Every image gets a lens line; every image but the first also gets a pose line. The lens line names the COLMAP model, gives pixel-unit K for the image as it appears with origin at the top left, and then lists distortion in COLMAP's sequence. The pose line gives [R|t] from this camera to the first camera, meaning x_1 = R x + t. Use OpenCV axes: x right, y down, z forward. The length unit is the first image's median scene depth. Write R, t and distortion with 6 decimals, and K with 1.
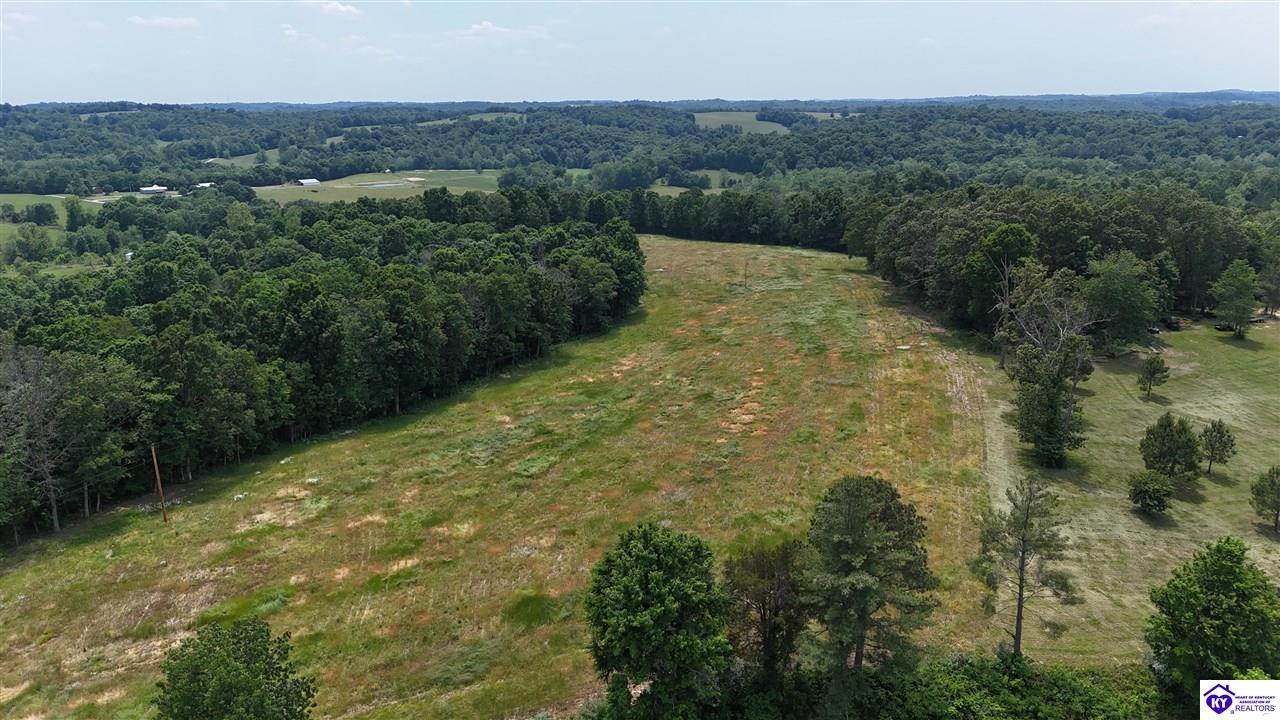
lens RADIAL K [[943.9, 0, 642.8], [0, 943.9, 363.8], [0, 0, 1]] dist [0.081401, -0.086933]
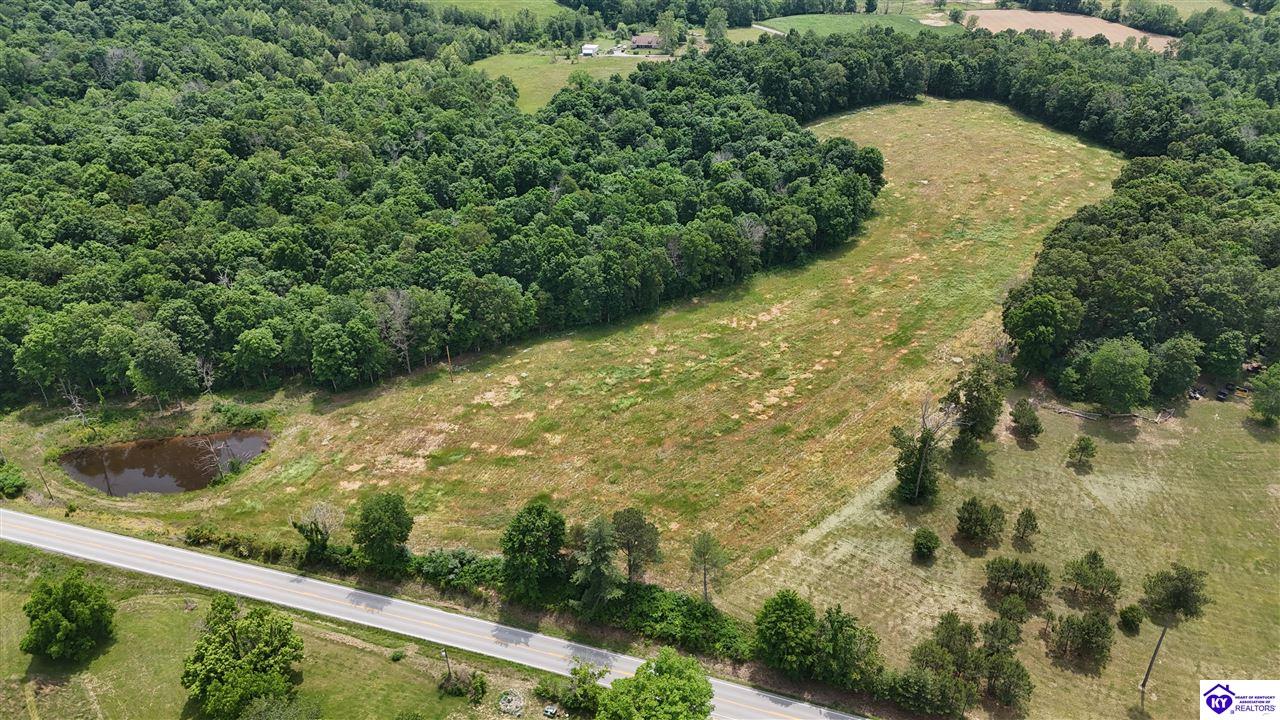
lens RADIAL K [[943.9, 0, 642.8], [0, 943.9, 363.8], [0, 0, 1]] dist [0.081401, -0.086933]
pose [[0.869446, 0.264080, -0.417522, 0.533594], [-0.130448, 0.937864, 0.321549, -0.449599], [0.476494, -0.225104, 0.849871, -0.386139]]
